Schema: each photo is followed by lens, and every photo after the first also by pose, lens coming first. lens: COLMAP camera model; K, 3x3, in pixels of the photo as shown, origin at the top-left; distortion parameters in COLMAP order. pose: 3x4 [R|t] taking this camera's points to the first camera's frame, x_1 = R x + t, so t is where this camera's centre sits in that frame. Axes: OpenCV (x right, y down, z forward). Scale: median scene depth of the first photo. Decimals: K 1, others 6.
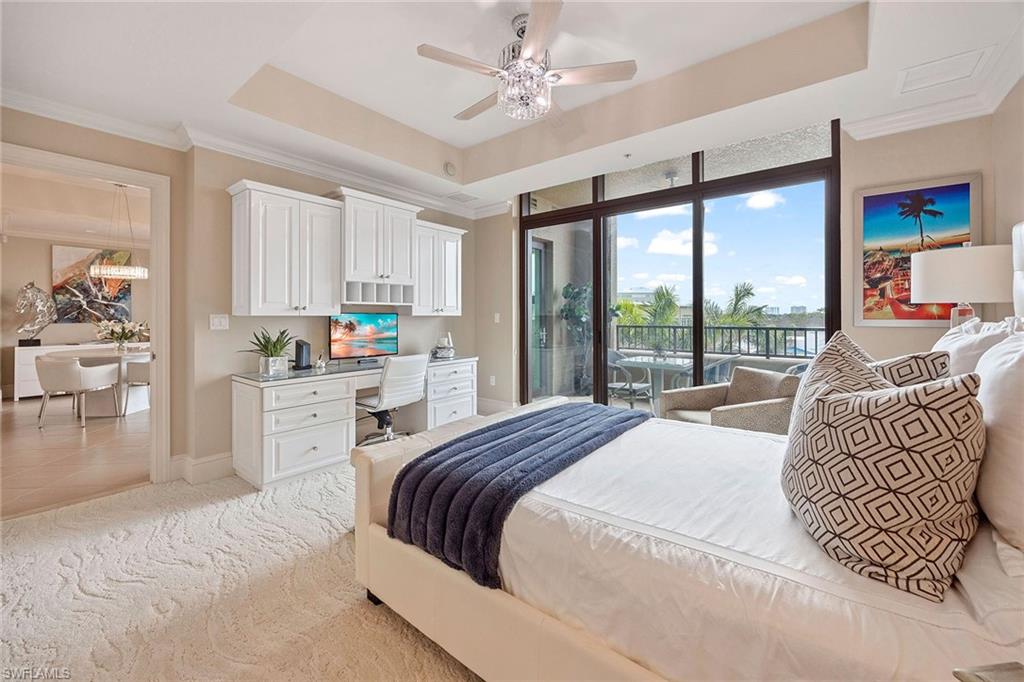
lens RADIAL K [[401.2, 0, 511.7], [0, 401.2, 314.5], [0, 0, 1]] dist [-0.009825, -0.000088]
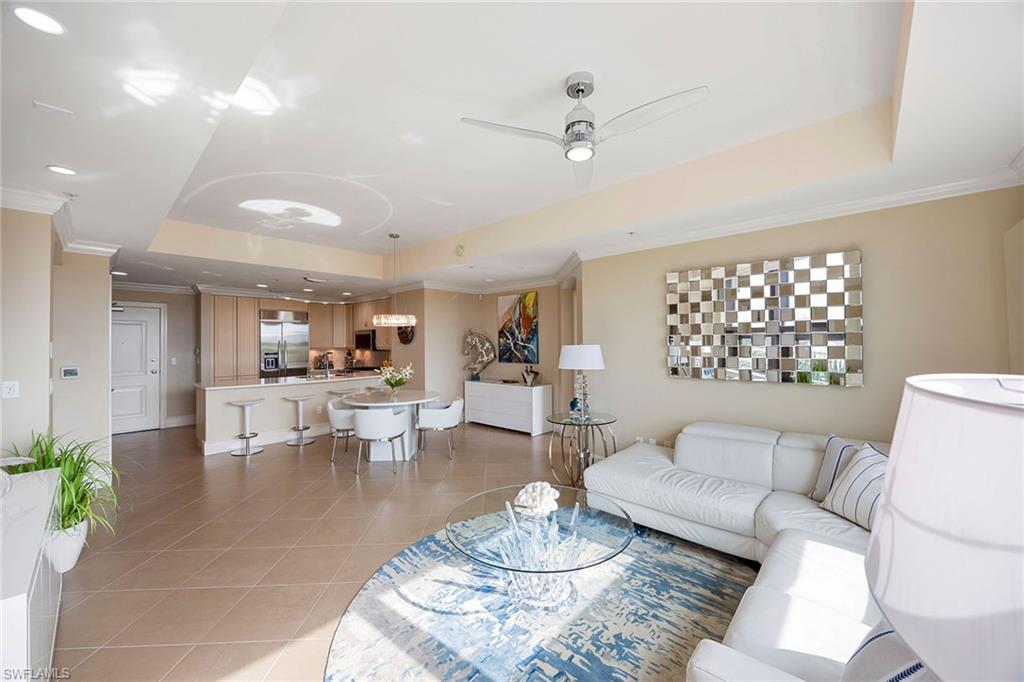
lens RADIAL K [[393.1, 0, 510.1], [0, 393.1, 344.2], [0, 0, 1]] dist [-0.000083, 0.000037]
pose [[-0.078252, 0.005340, -0.996919, 0.013391], [0.009046, 0.999948, 0.004646, -0.036334], [0.996893, -0.008654, -0.078297, 1.080795]]
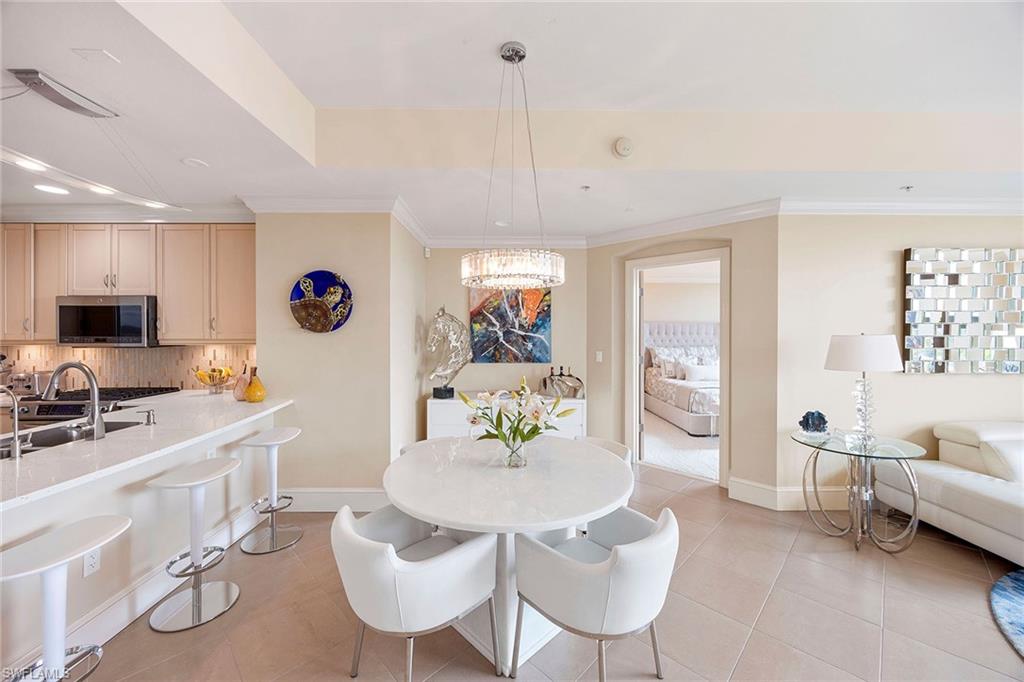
lens RADIAL K [[393.6, 0, 512.7], [0, 393.6, 332.7], [0, 0, 1]] dist [-0.001198, -0.000055]
pose [[0.625148, 0.003168, -0.780500, -0.526430], [0.000043, 0.999992, 0.004094, -0.034904], [0.780506, -0.002593, 0.625142, 0.585269]]
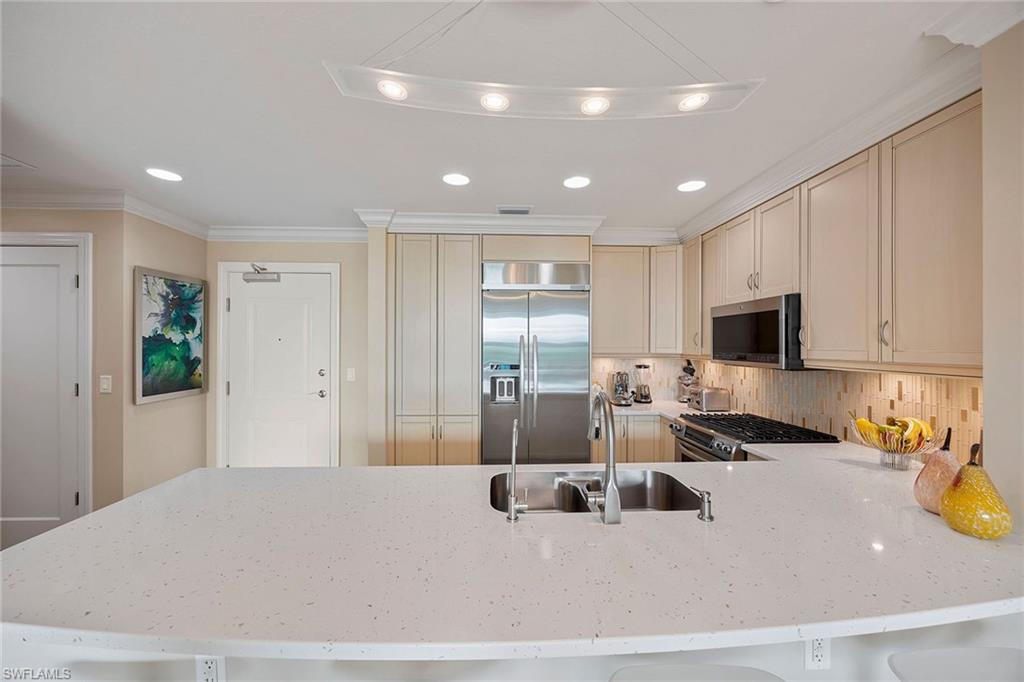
lens RADIAL K [[393.1, 0, 510.1], [0, 393.1, 344.2], [0, 0, 1]] dist [-0.000083, 0.000037]
pose [[-0.752735, -0.002516, -0.658319, -0.810329], [-0.002527, 0.999996, -0.000932, -0.035948], [0.658319, 0.000962, -0.752738, 0.634900]]
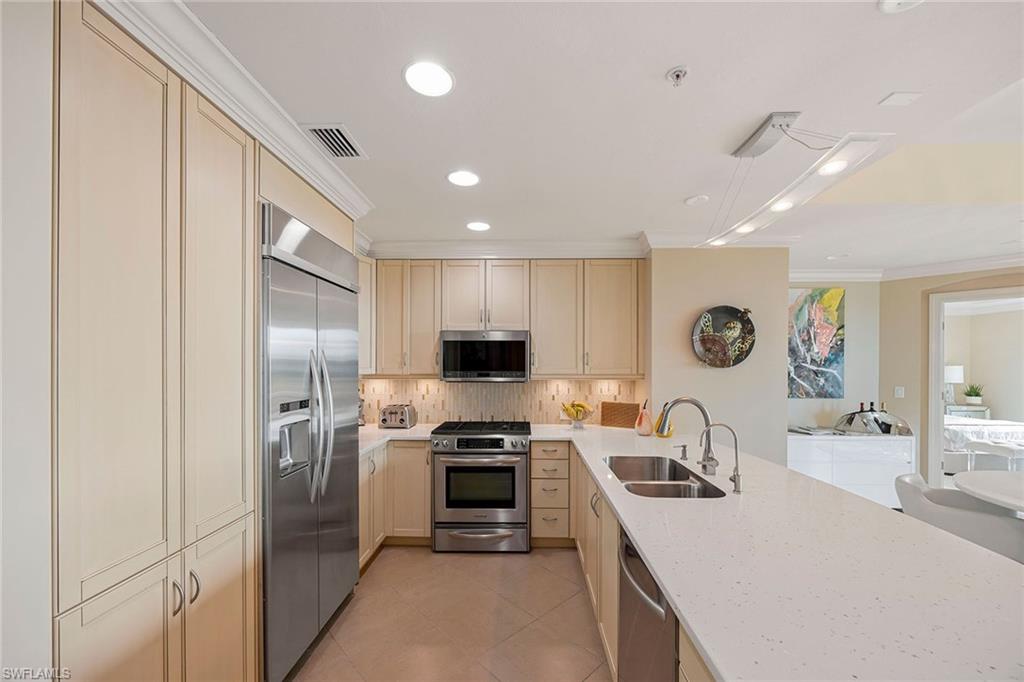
lens RADIAL K [[403.3, 0, 517.3], [0, 403.3, 365.7], [0, 0, 1]] dist [-0.000517, -0.000013]
pose [[0.602269, 0.003284, -0.798286, -0.808896], [-0.001281, 0.999994, 0.003147, -0.036923], [0.798292, -0.000873, 0.602270, 0.203609]]
